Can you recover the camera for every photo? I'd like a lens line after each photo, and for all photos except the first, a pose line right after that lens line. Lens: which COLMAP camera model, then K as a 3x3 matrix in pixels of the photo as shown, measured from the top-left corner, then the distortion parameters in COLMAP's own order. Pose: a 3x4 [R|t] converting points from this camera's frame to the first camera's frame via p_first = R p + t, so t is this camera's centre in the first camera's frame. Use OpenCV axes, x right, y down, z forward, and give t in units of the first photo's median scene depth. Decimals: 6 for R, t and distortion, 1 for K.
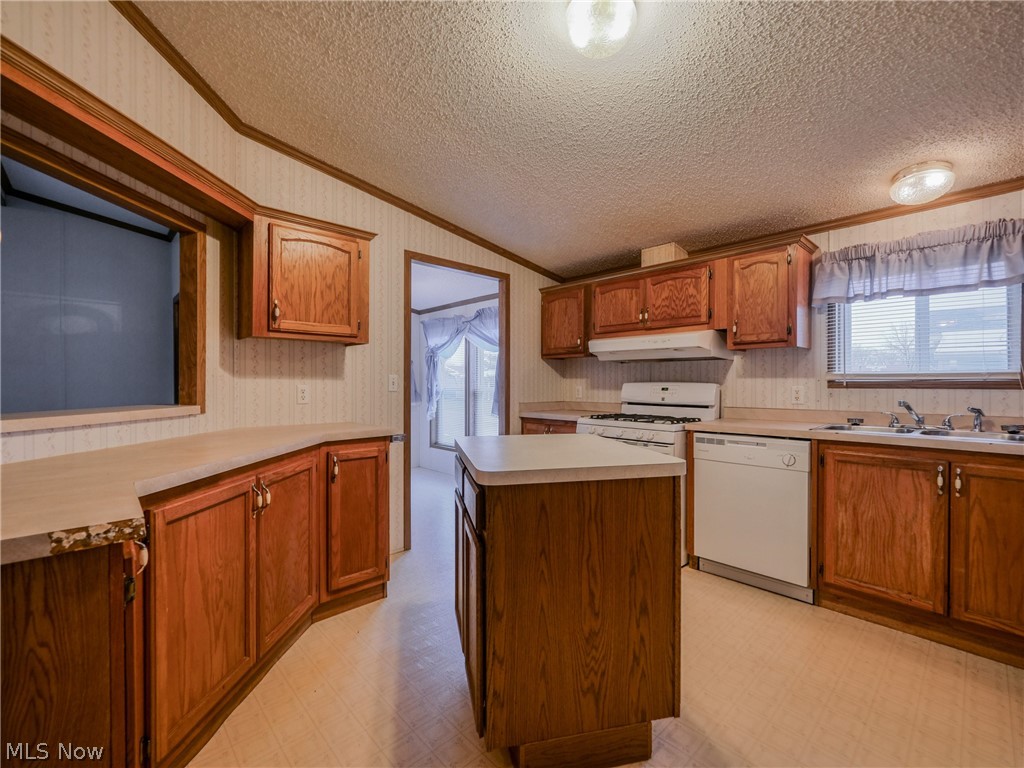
lens RADIAL K [[447.1, 0, 511.3], [0, 447.1, 384.1], [0, 0, 1]] dist [-0.010024, -0.000141]
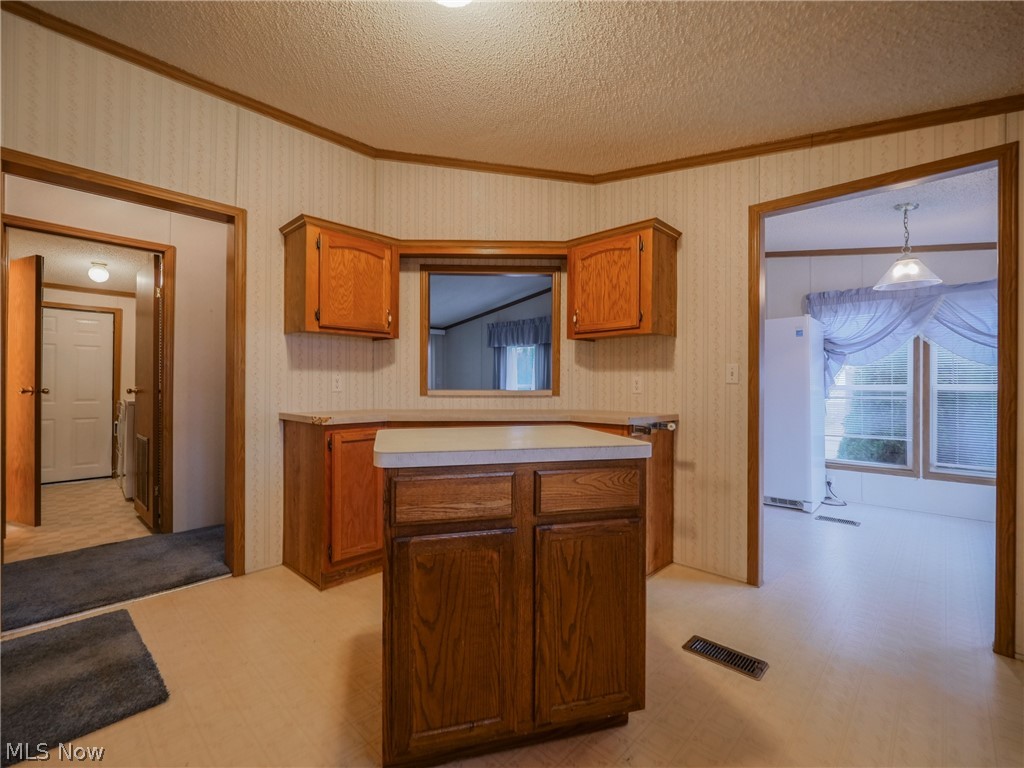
lens RADIAL K [[447.1, 0, 512.6], [0, 447.1, 385.7], [0, 0, 1]] dist [-0.010024, -0.000141]
pose [[0.052013, 0.000272, -0.998646, 0.766783], [-0.006221, 0.999981, -0.000052, 0.032669], [0.998627, 0.006215, 0.052014, 0.774579]]
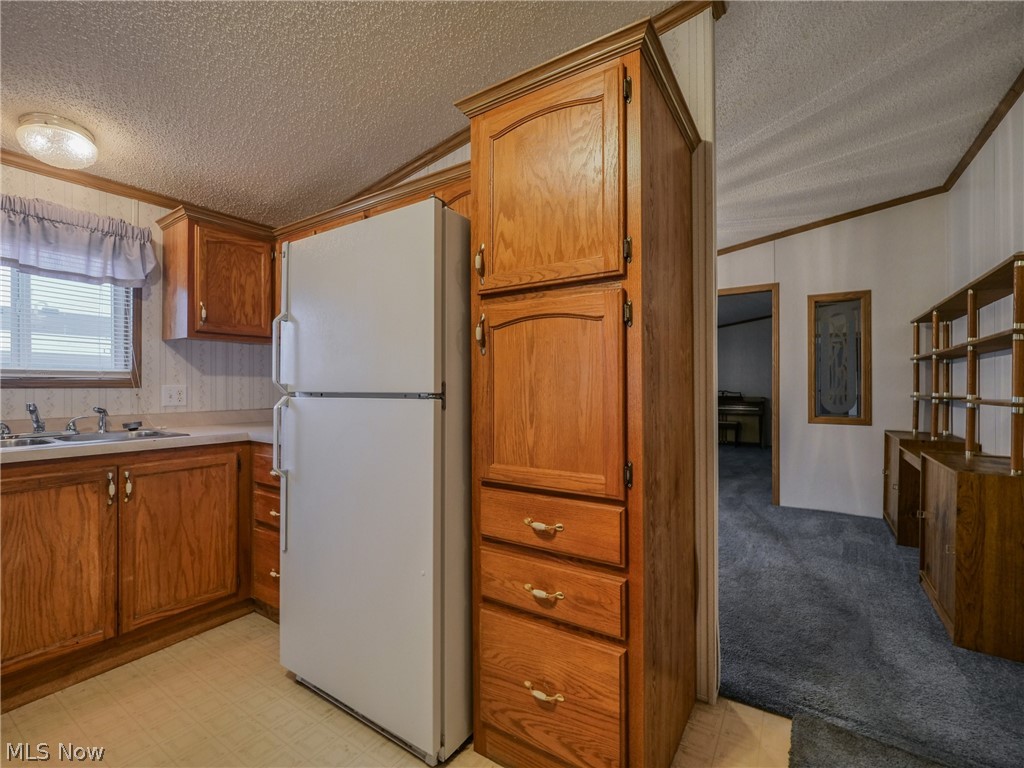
lens RADIAL K [[447.1, 0, 510.3], [0, 447.1, 384.1], [0, 0, 1]] dist [-0.010024, -0.000141]
pose [[-0.243397, 0.005719, 0.969910, -0.089421], [0.005457, 0.999975, -0.004527, 0.011967], [-0.969911, 0.004191, -0.243422, 0.384121]]
